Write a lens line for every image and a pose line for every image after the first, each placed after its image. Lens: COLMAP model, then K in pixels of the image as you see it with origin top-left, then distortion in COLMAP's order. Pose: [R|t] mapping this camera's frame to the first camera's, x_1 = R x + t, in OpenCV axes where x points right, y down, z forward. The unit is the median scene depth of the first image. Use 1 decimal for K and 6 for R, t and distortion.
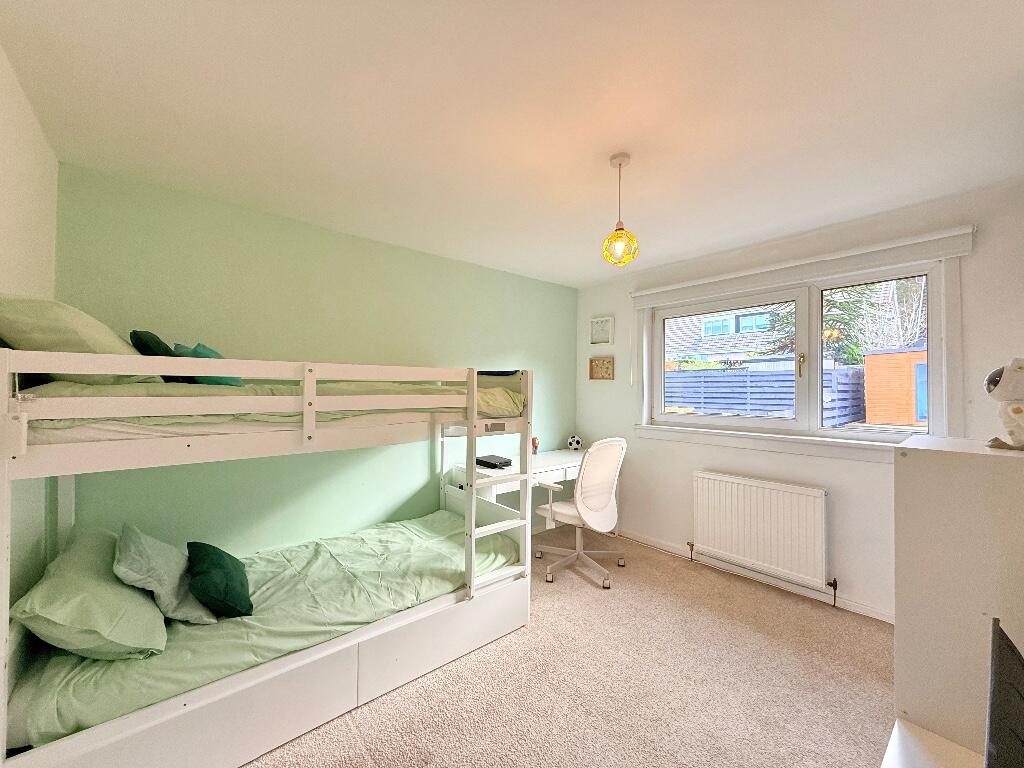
lens RADIAL K [[406.4, 0, 514.5], [0, 406.4, 384.1], [0, 0, 1]] dist [-0.001185, -0.000542]
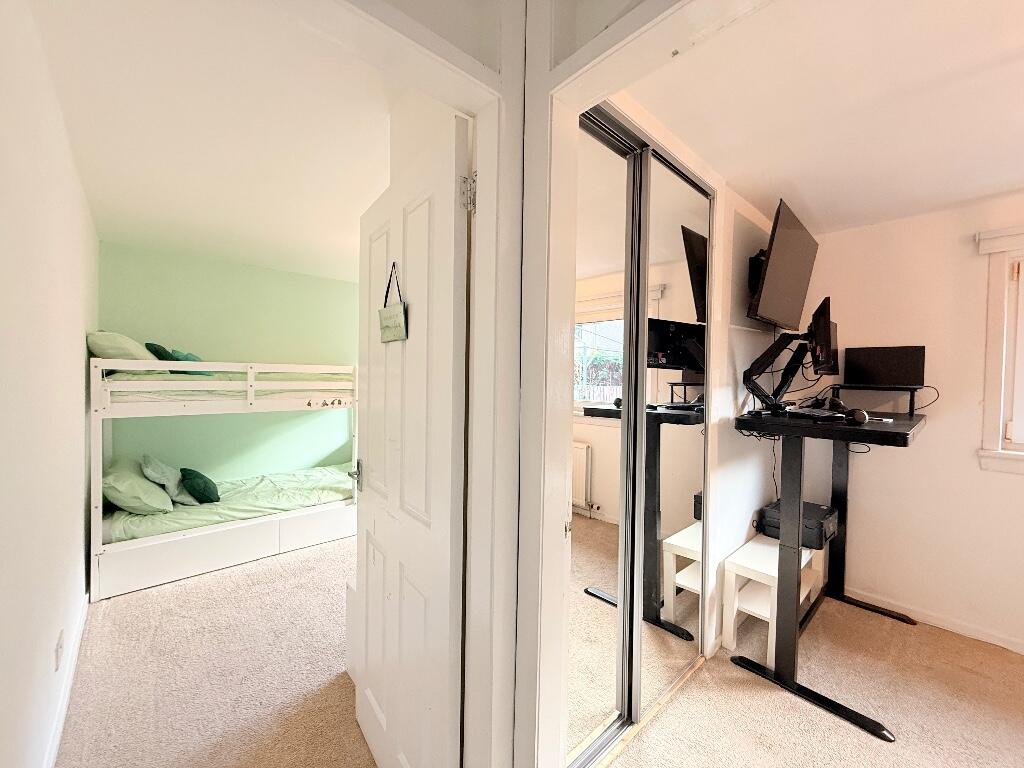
lens RADIAL K [[406.4, 0, 508.3], [0, 406.4, 385.0], [0, 0, 1]] dist [-0.001185, -0.000542]
pose [[0.999436, 0.012577, 0.031134, 0.596808], [-0.013656, 0.999305, 0.034698, -0.034038], [-0.030676, -0.035103, 0.998913, -0.856791]]
